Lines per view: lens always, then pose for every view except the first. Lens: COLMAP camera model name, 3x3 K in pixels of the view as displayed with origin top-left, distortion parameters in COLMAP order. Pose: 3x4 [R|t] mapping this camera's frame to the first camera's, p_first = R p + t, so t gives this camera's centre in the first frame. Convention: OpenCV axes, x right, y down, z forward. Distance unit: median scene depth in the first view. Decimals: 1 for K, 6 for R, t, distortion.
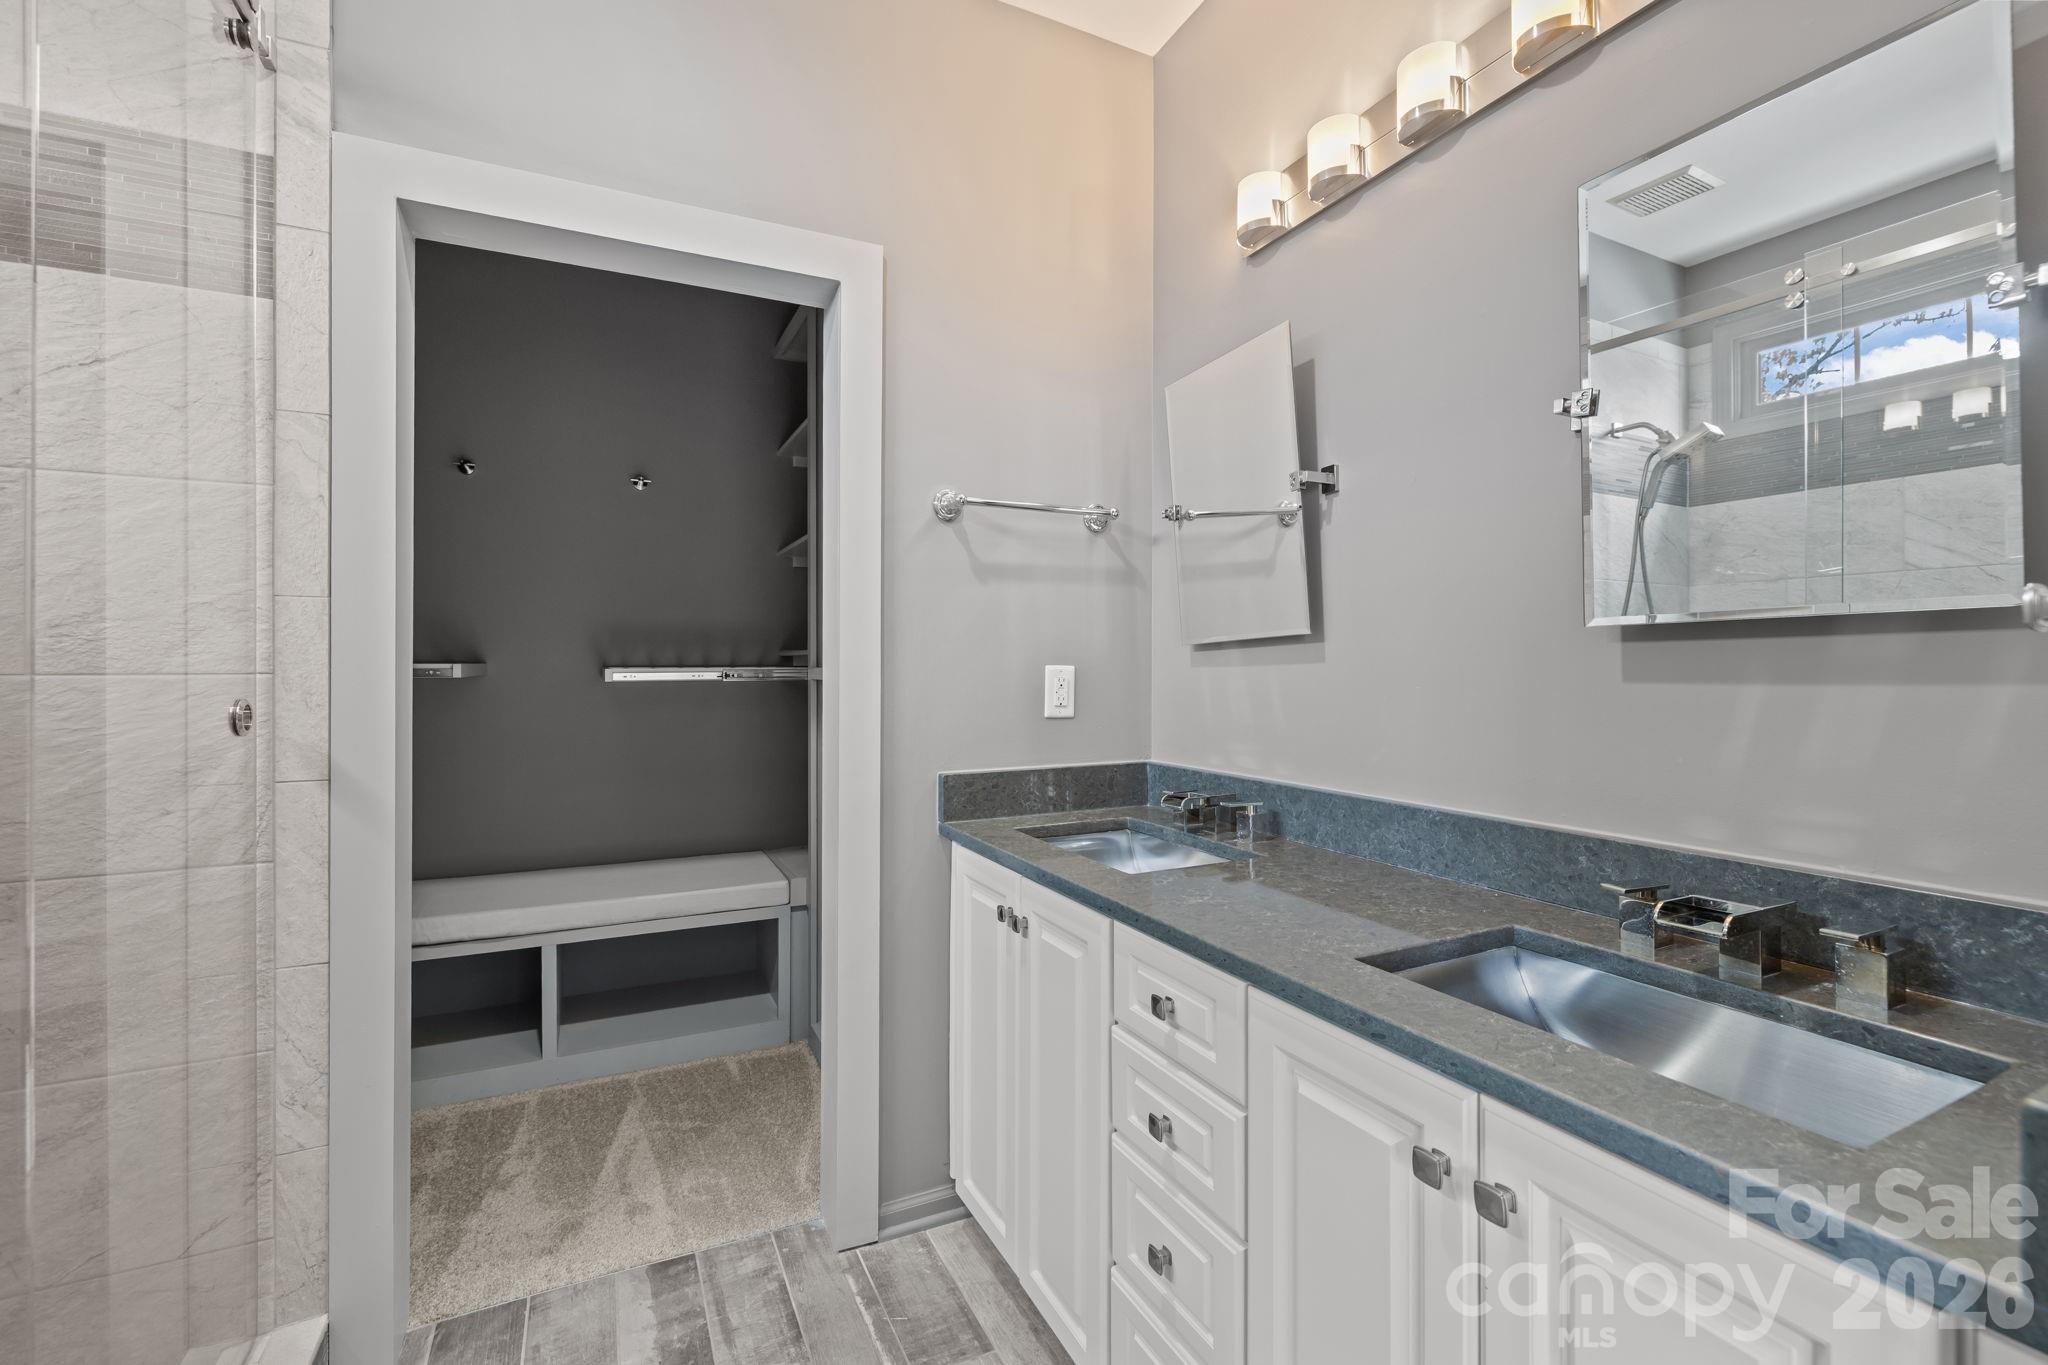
lens RADIAL K [[864.6, 0, 1014.2], [0, 864.6, 669.4], [0, 0, 1]] dist [0.000322, -0.000184]
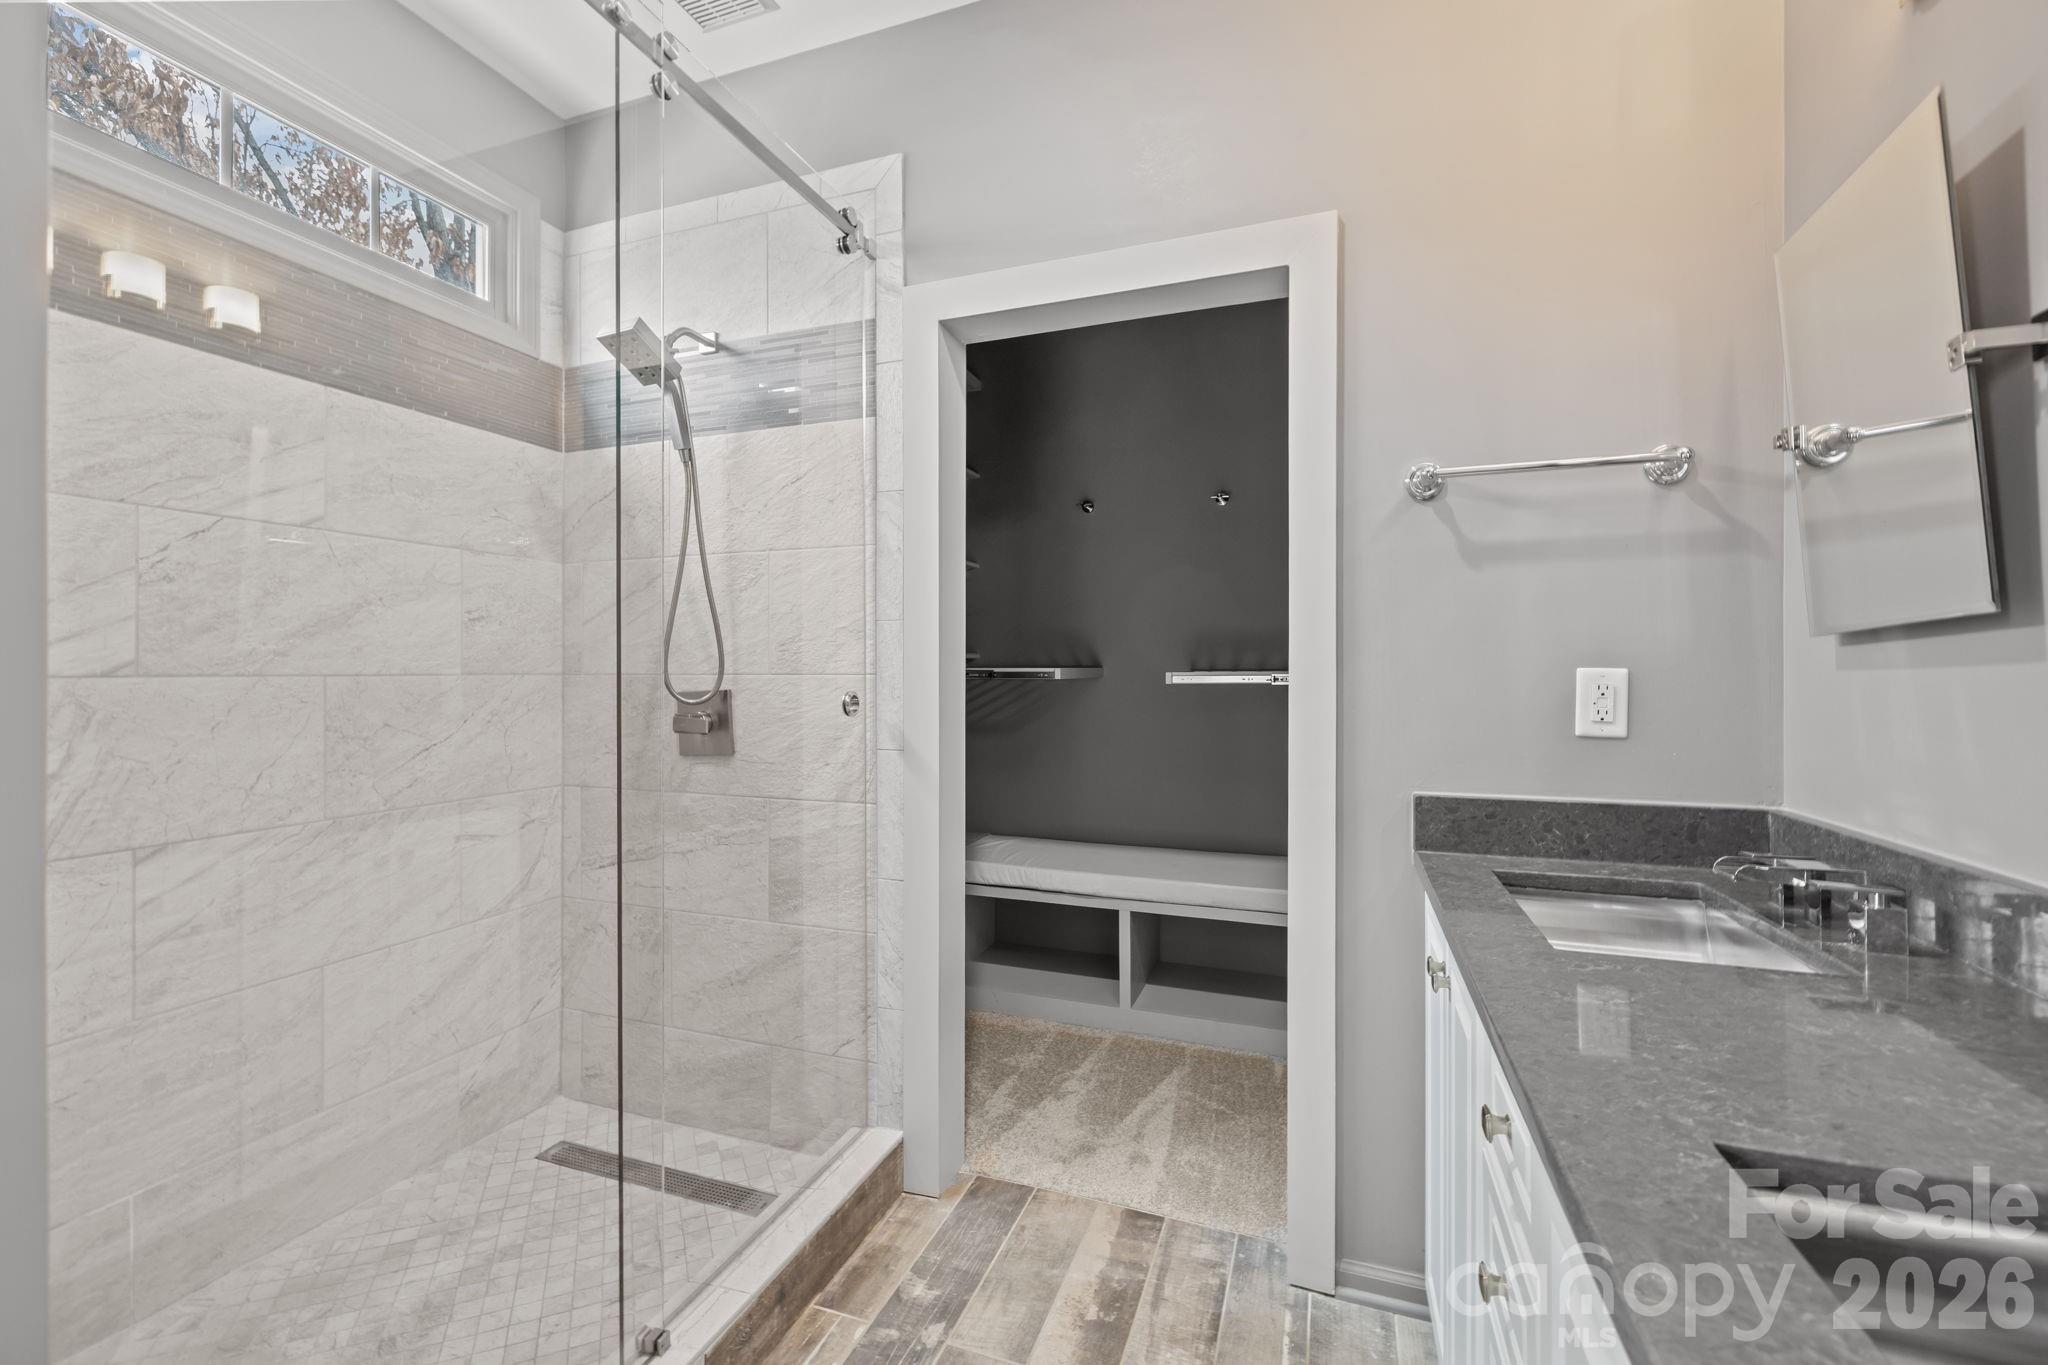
lens RADIAL K [[866.3, 0, 1022.7], [0, 866.3, 674.7], [0, 0, 1]] dist [0.000336, -0.000097]
pose [[0.698934, 0.003201, -0.715179, 0.280687], [-0.003151, 0.999994, 0.001396, 0.001908], [0.715179, 0.001277, 0.698940, 0.126267]]
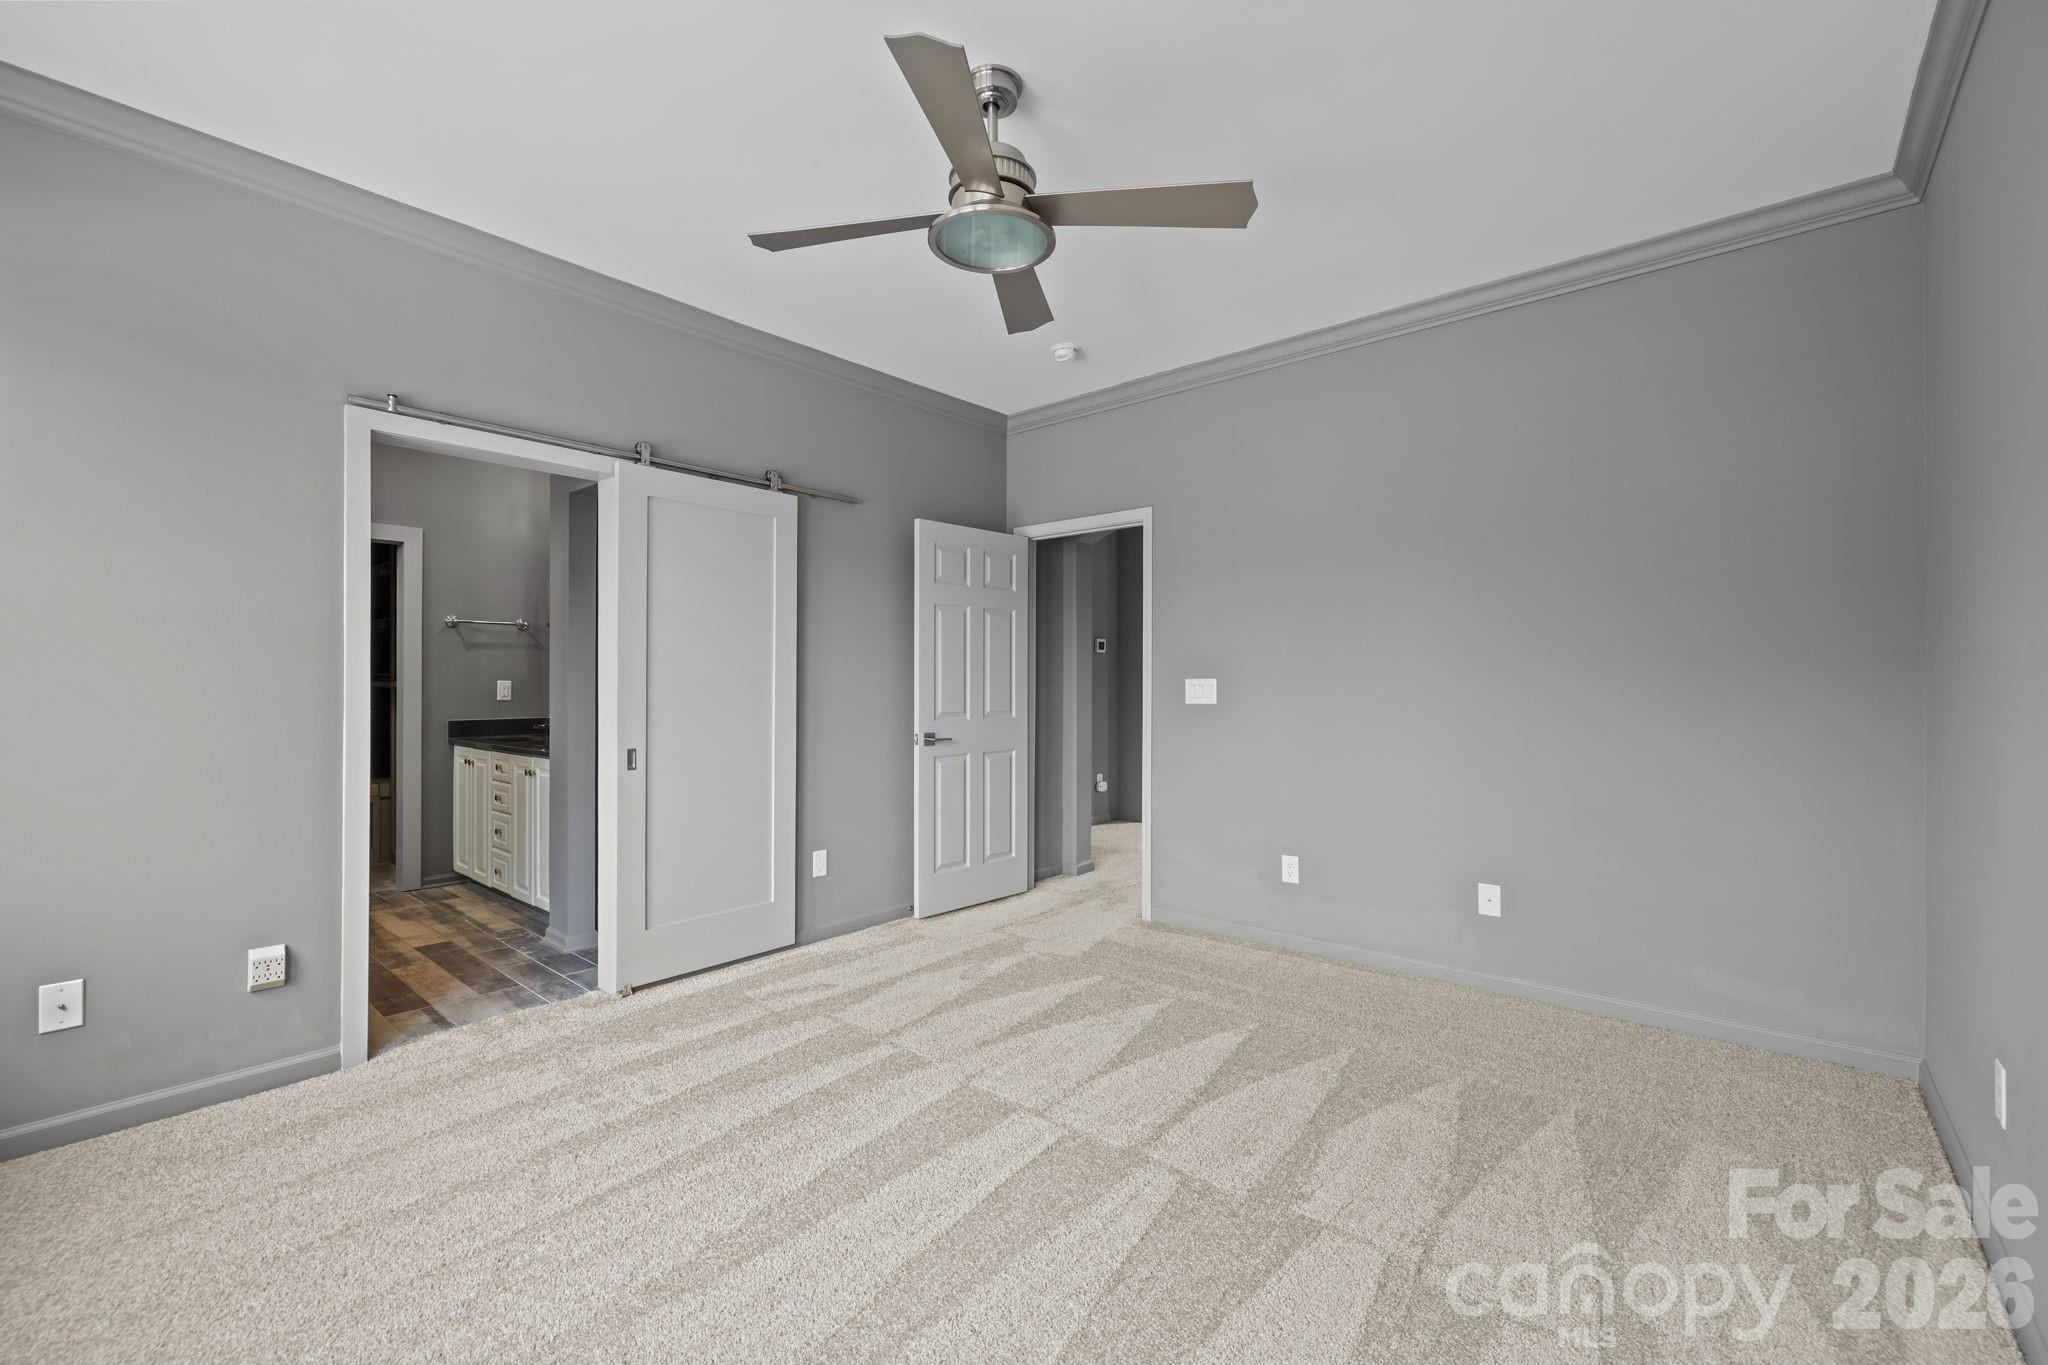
lens RADIAL K [[849.1, 0, 1020.2], [0, 849.1, 673.5], [0, 0, 1]] dist [-0.001061, -0.000196]
pose [[0.918311, -0.003349, 0.395845, 0.554292], [0.005371, 0.999978, -0.003999, -0.008674], [-0.395823, 0.005798, 0.918309, -2.358619]]
